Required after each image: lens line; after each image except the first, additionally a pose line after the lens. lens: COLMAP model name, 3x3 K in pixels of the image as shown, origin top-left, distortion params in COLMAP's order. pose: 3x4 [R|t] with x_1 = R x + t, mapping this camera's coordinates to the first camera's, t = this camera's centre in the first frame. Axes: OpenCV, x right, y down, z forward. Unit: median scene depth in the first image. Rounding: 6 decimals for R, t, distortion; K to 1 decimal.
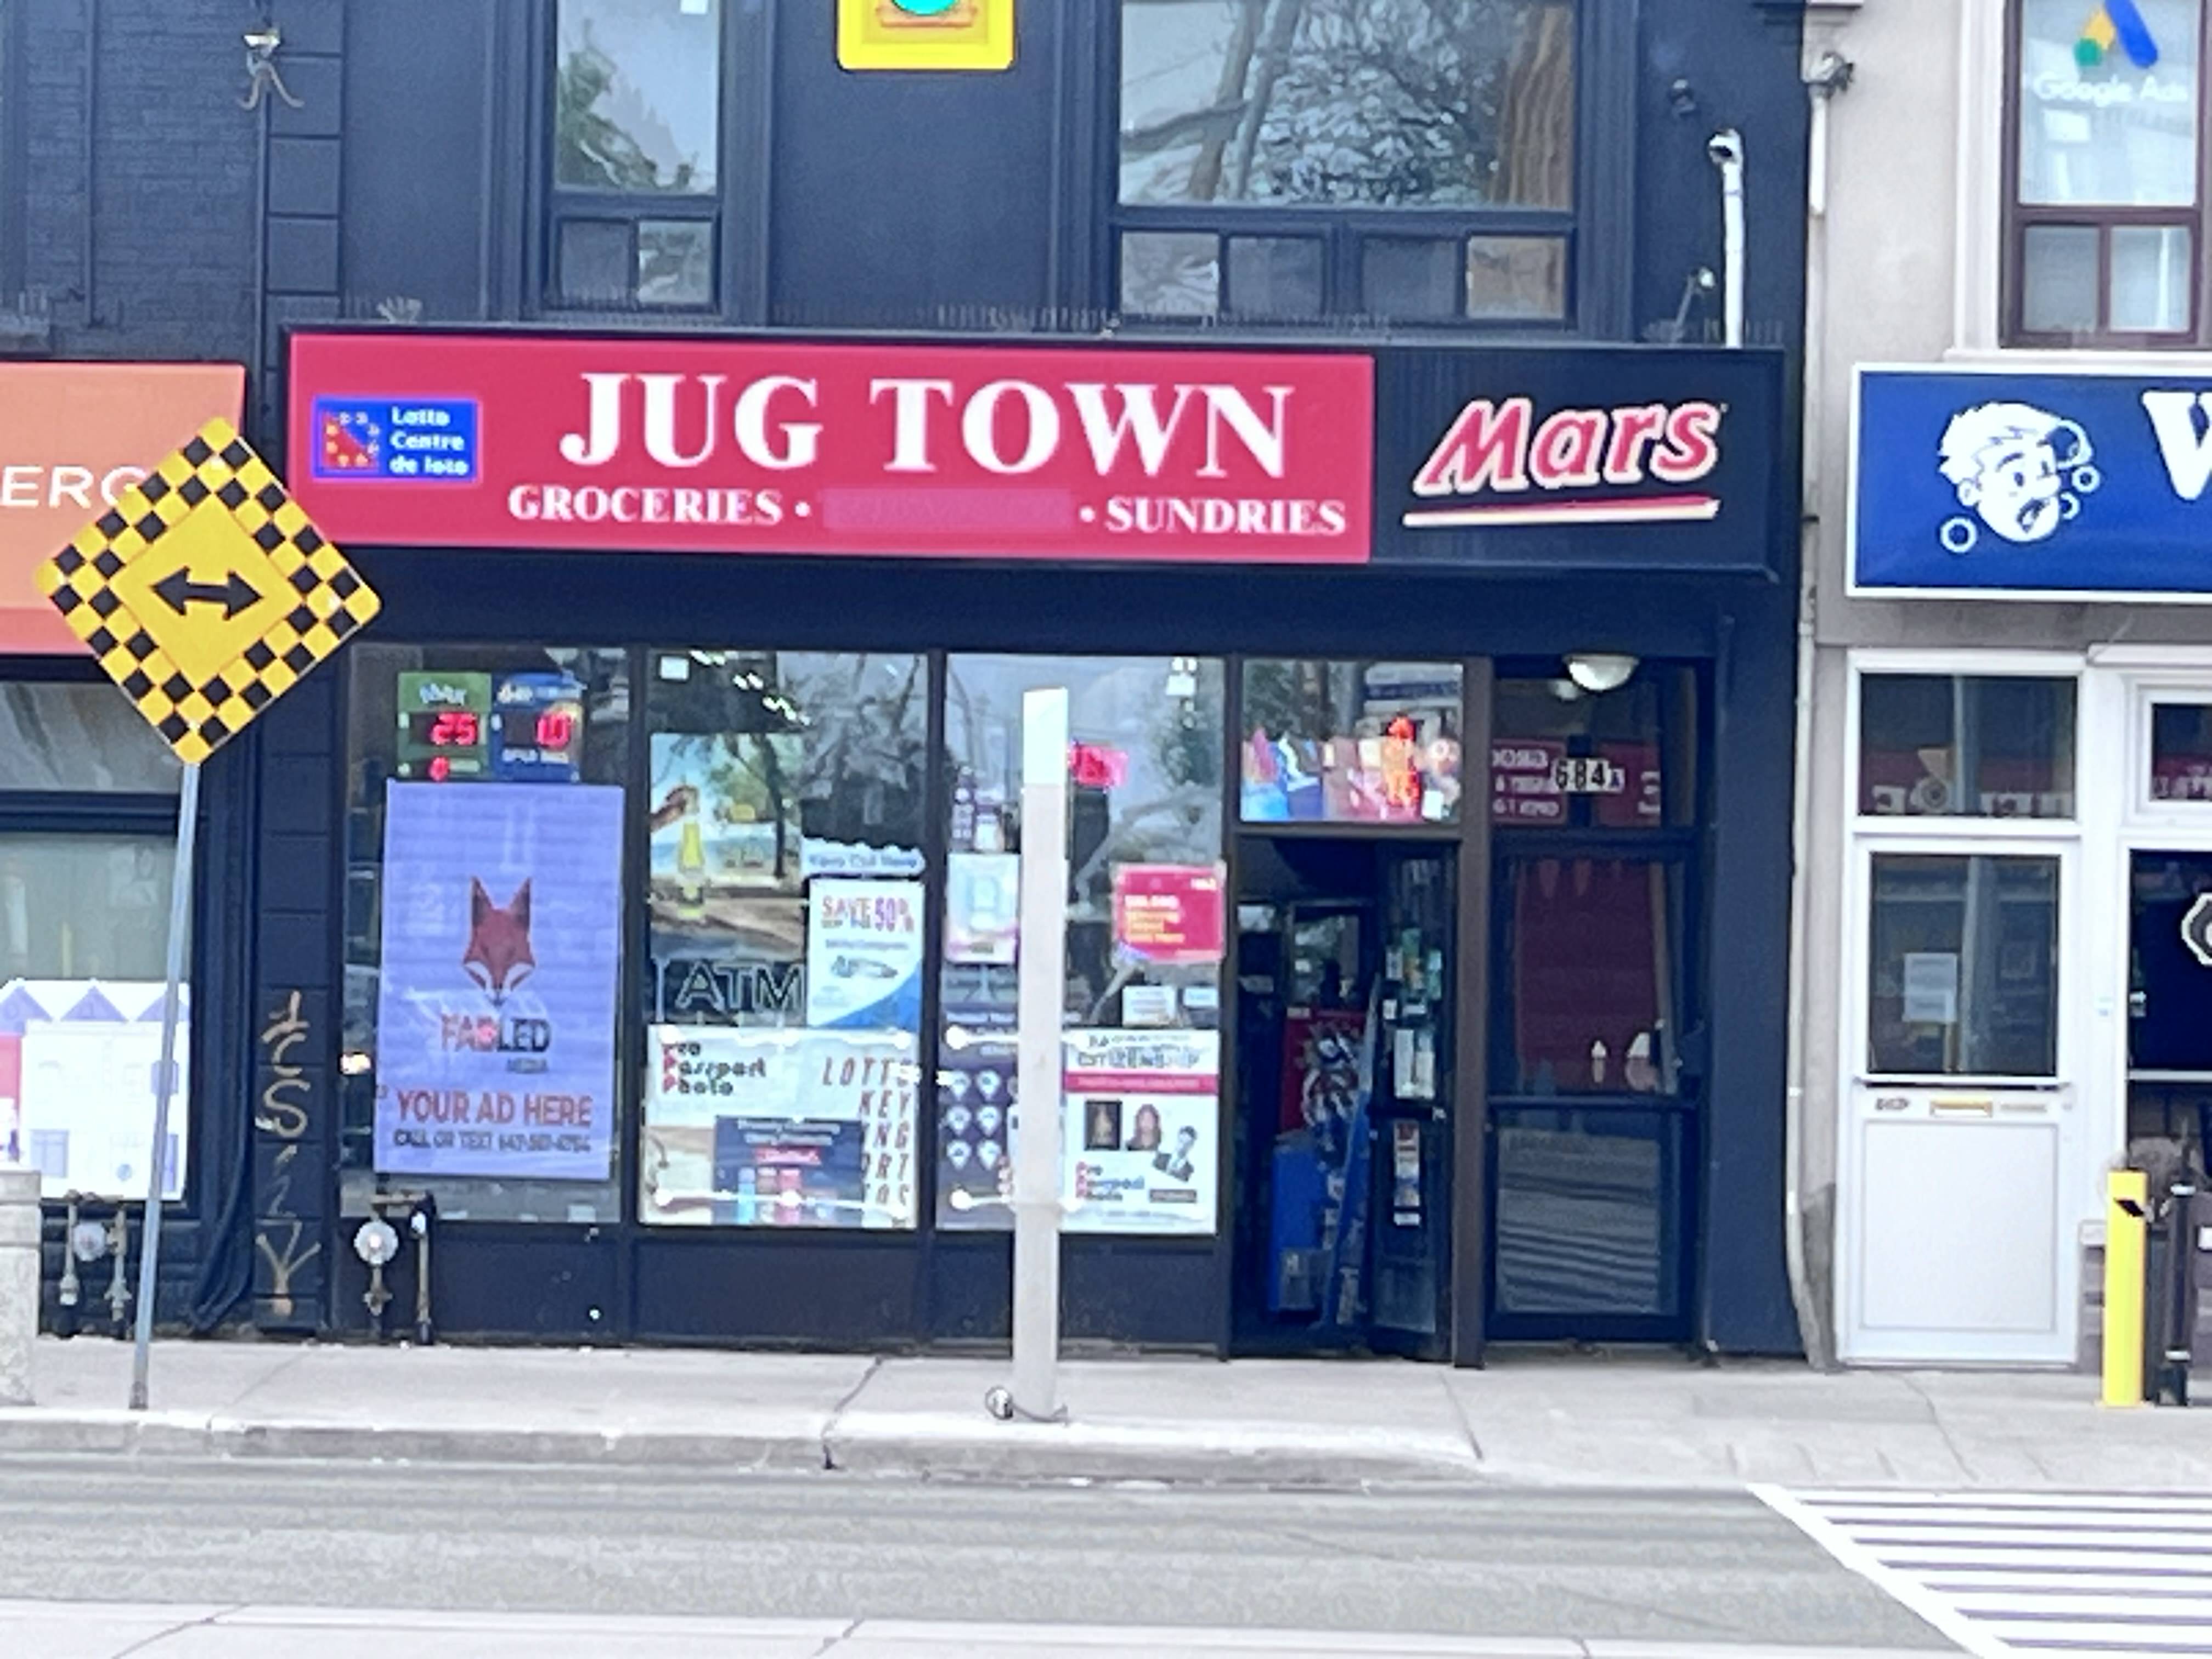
lens RADIAL K [[6477.1, 0, 1106.0], [0, 6477.1, 829.5], [0, 0, 1]] dist [0.295746, -0.155398]
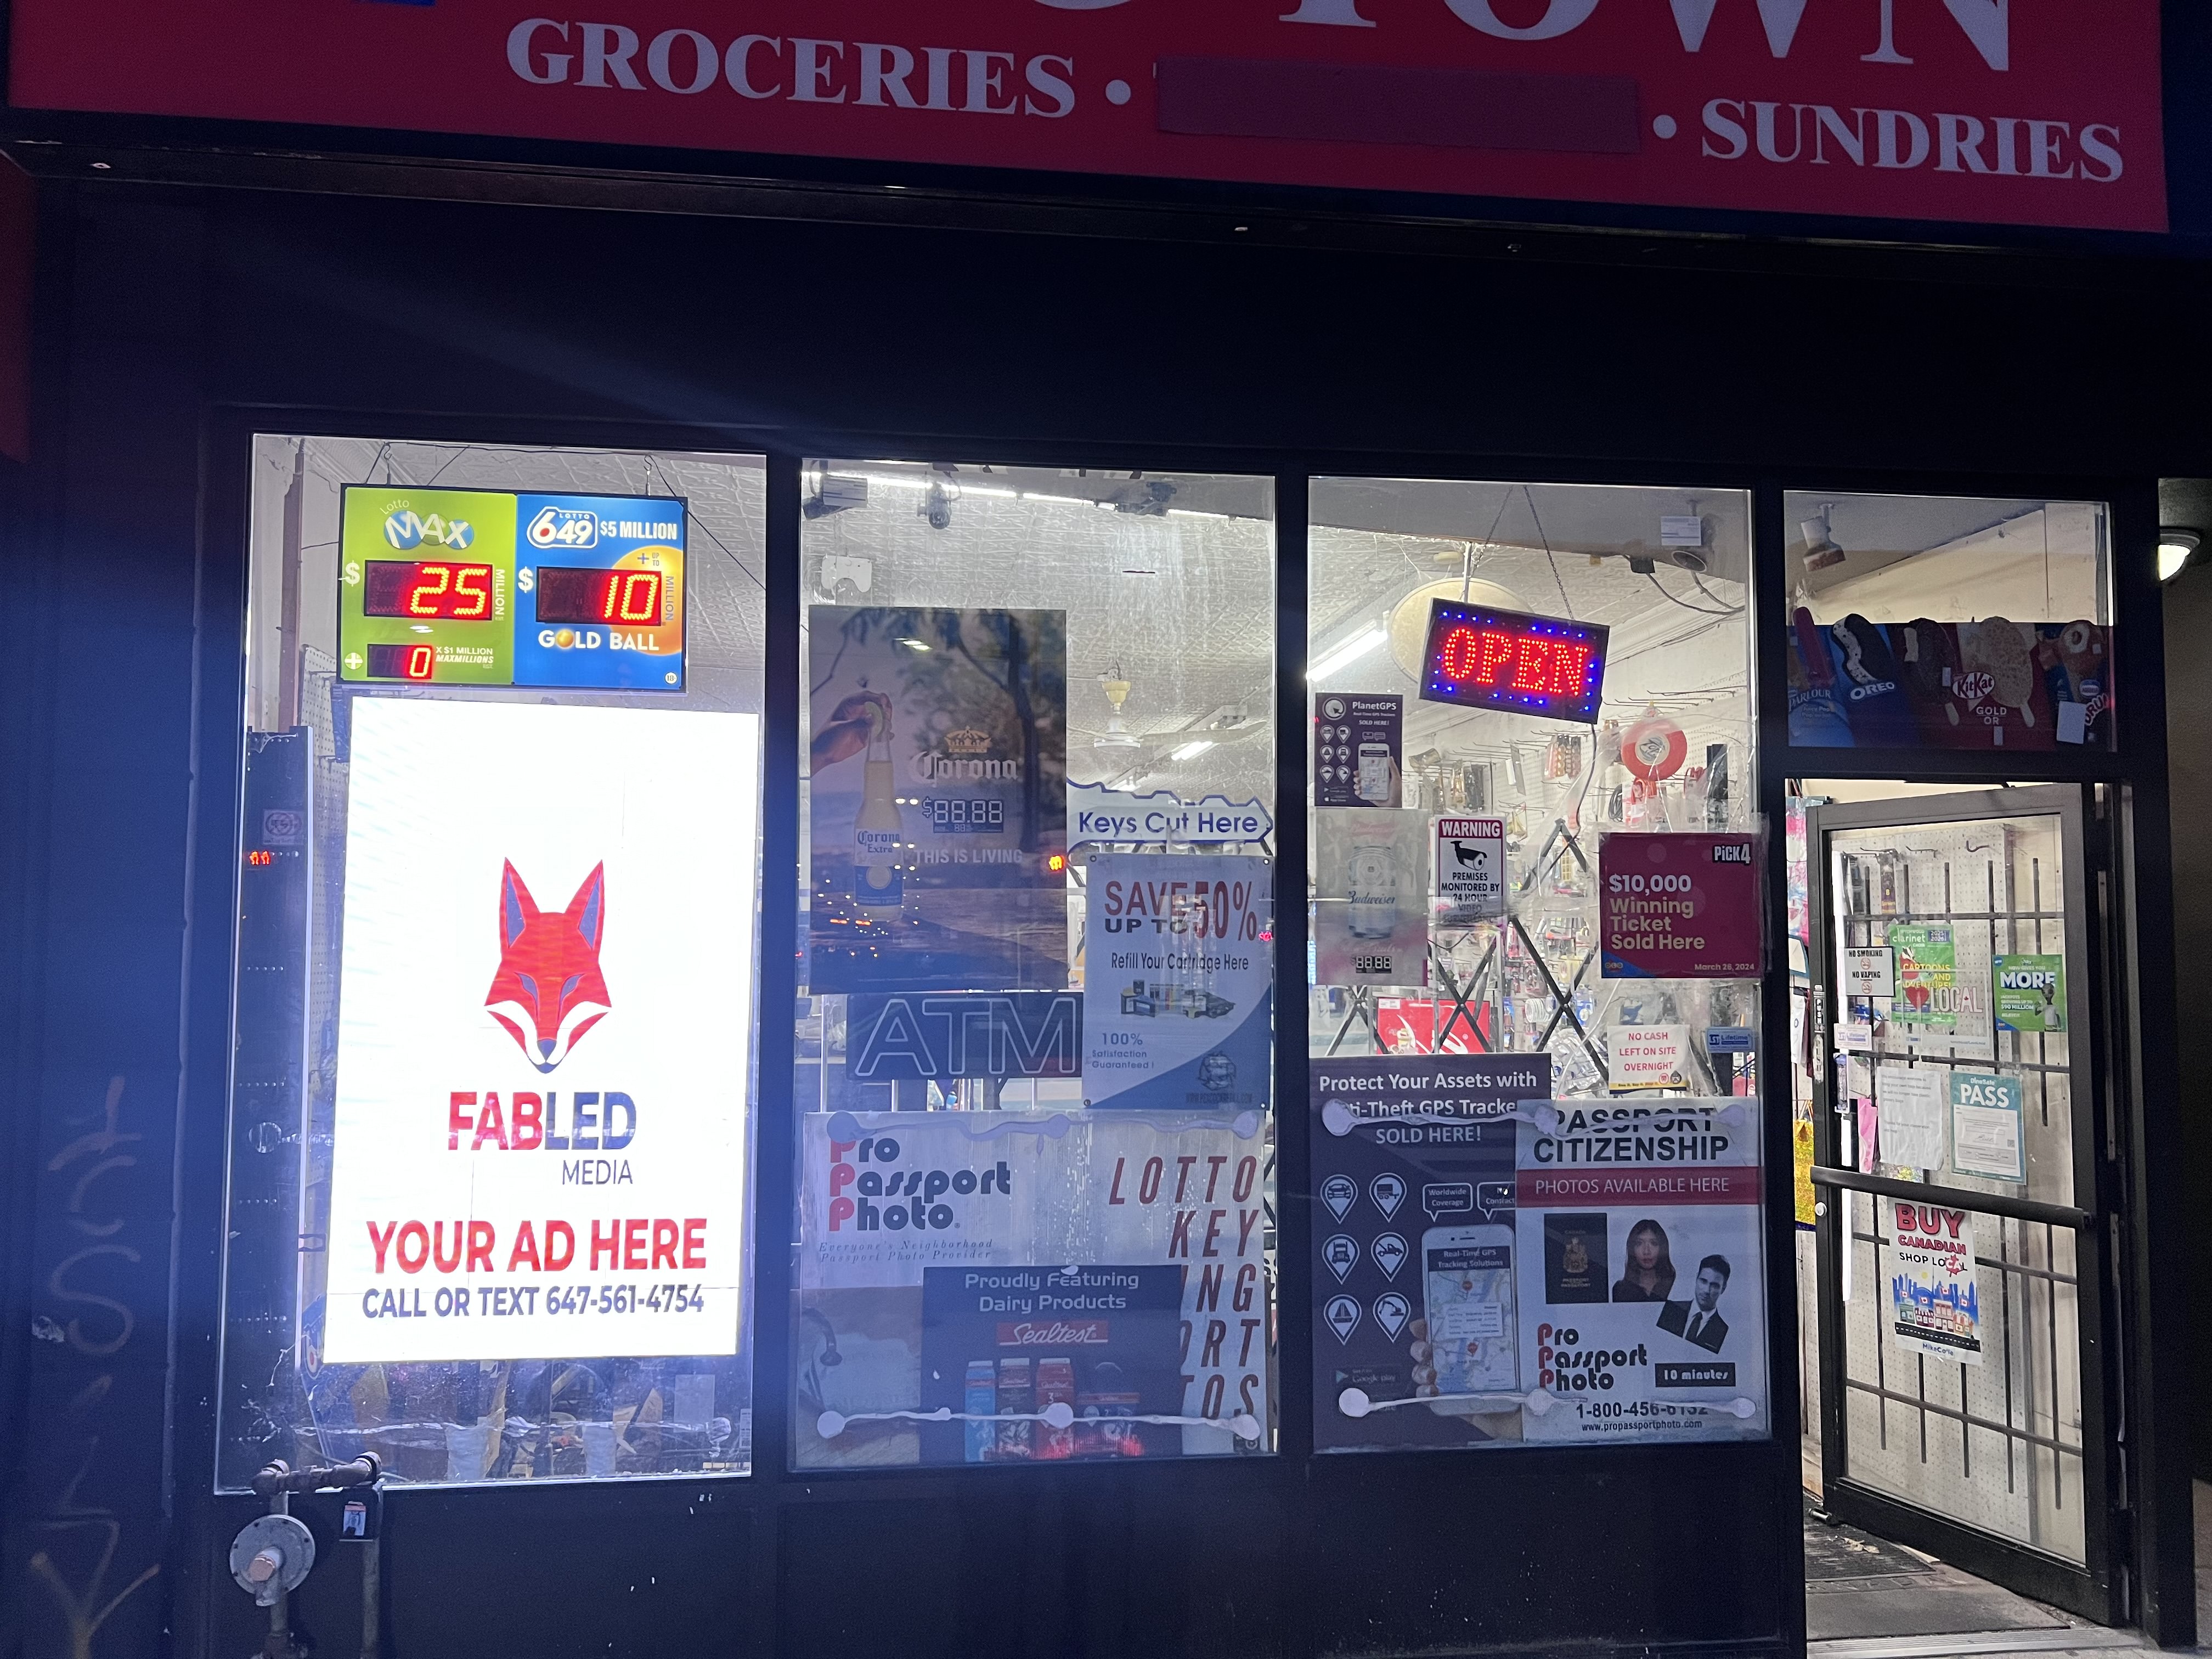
lens RADIAL K [[1577.7, 0, 1106.0], [0, 1577.7, 829.5], [0, 0, 1]] dist [0.083353, -0.091189]
pose [[0.990726, -0.007265, 0.135677, -0.063382], [0.013958, 0.998728, -0.048442, 0.012696], [-0.135153, 0.049887, 0.989568, 0.862833]]
